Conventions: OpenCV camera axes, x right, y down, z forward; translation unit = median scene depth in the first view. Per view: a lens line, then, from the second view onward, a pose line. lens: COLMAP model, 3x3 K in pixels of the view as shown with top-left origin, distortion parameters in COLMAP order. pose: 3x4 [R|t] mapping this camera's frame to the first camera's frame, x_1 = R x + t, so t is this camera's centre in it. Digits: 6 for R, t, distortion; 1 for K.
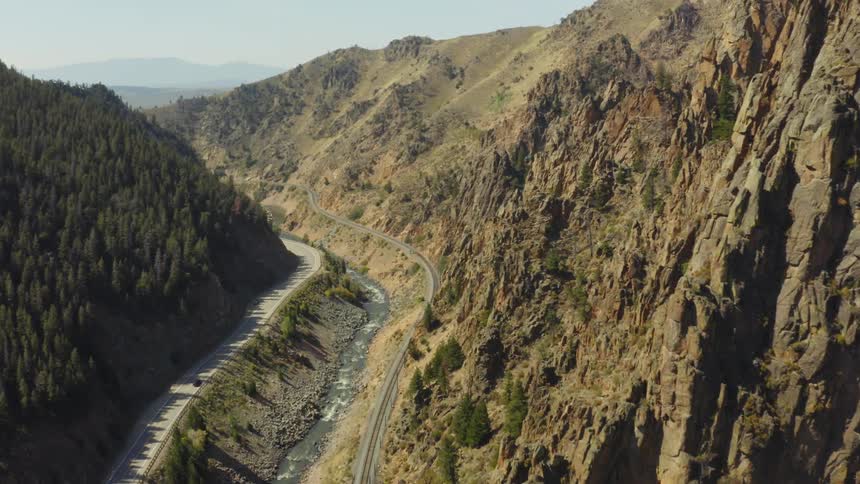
lens RADIAL K [[696.4, 0, 430.0], [0, 696.4, 242.0], [0, 0, 1]] dist [-0.197868, 0.012382]
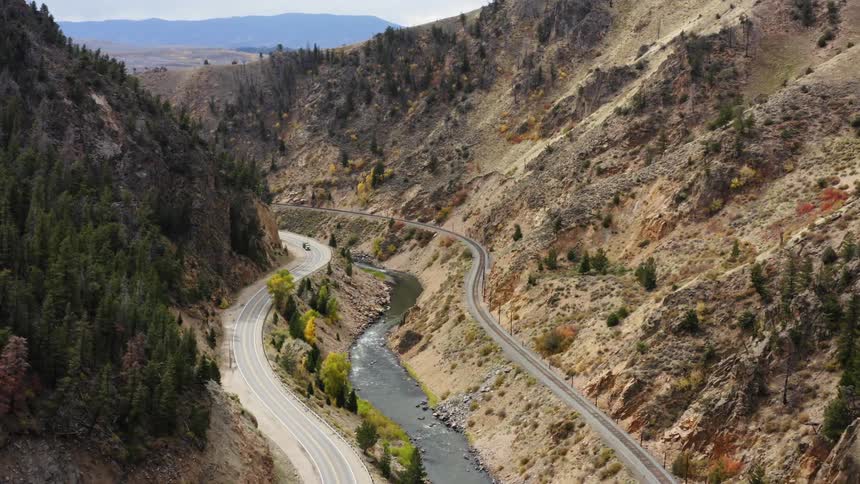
lens RADIAL K [[993.2, 0, 430.0], [0, 993.2, 242.0], [0, 0, 1]] dist [-0.189112, 0.009134]
pose [[0.954007, 0.080008, -0.288911, -0.014391], [-0.094333, 0.994890, -0.035978, -0.051151], [0.284556, 0.061577, 0.956680, 0.344816]]
